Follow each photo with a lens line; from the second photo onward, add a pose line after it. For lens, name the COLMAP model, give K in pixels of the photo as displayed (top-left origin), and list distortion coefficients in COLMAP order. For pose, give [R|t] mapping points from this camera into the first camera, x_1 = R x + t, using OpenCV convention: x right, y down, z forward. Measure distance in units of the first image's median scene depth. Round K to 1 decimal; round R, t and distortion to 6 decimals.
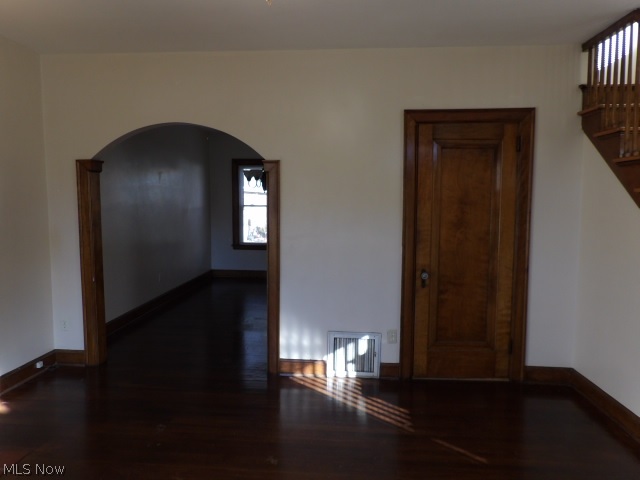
lens RADIAL K [[466.0, 0, 309.5], [0, 466.0, 237.6], [0, 0, 1]] dist [-0.007721, 0.008159]
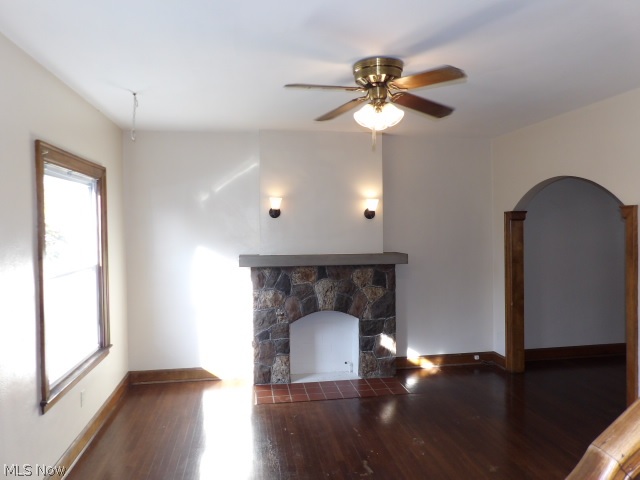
lens RADIAL K [[466.0, 0, 309.5], [0, 466.0, 237.6], [0, 0, 1]] dist [-0.007721, 0.008159]
pose [[0.222400, 0.017912, -0.974791, 0.664766], [-0.074959, 0.997186, 0.001222, -0.052549], [0.972070, 0.072798, 0.223117, 0.161303]]
